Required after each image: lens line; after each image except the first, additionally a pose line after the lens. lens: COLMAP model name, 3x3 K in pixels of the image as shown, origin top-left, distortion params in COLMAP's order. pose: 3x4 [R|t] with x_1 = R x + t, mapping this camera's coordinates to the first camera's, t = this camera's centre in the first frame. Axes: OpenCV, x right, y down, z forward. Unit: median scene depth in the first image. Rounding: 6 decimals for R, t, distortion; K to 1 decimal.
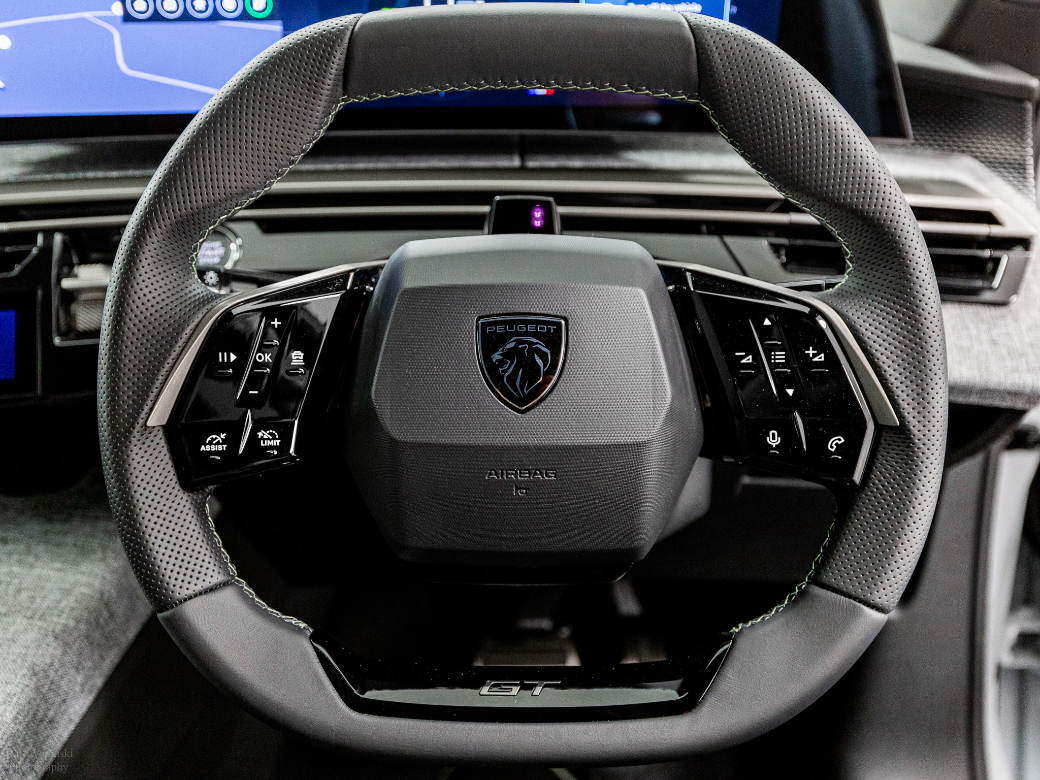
lens RADIAL K [[961.9, 0, 520.0], [0, 961.9, 390.0], [0, 0, 1]] dist [-0.006992, -0.010994]
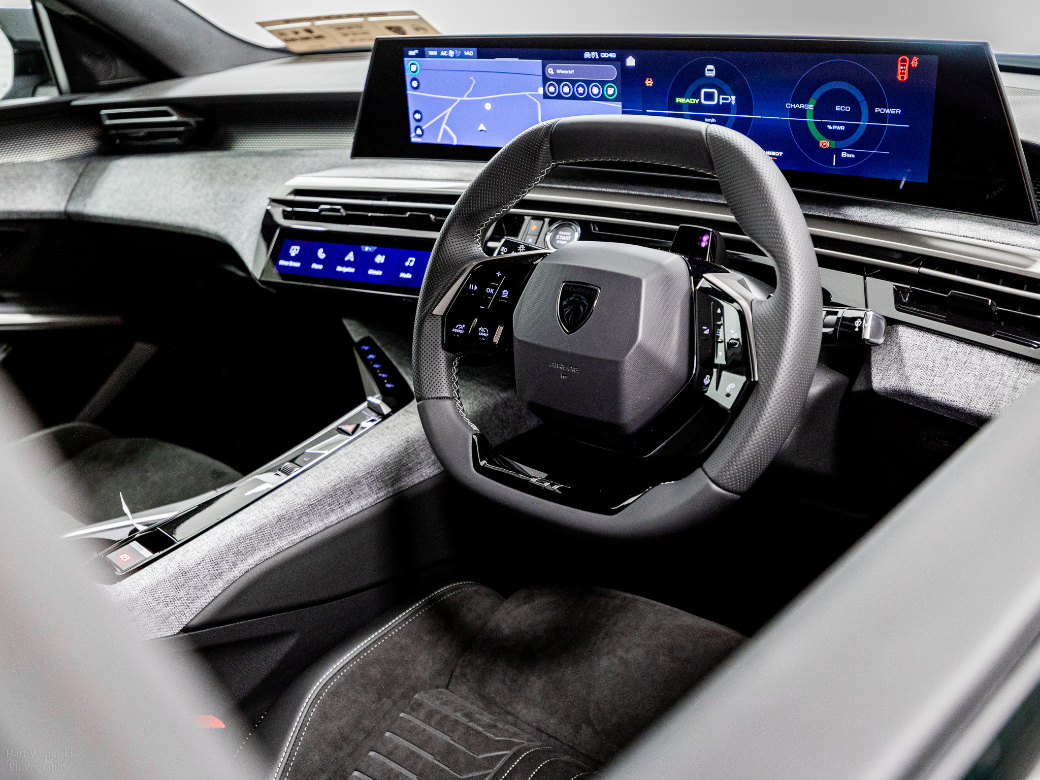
lens RADIAL K [[1149.2, 0, 520.0], [0, 1149.2, 390.0], [0, 0, 1]] dist [0.007476, 0.004558]
pose [[0.758050, 0.190054, -0.623890, 1.280243], [-0.211707, 0.976505, 0.040239, 0.056873], [0.616879, 0.101579, 0.780475, -0.760700]]
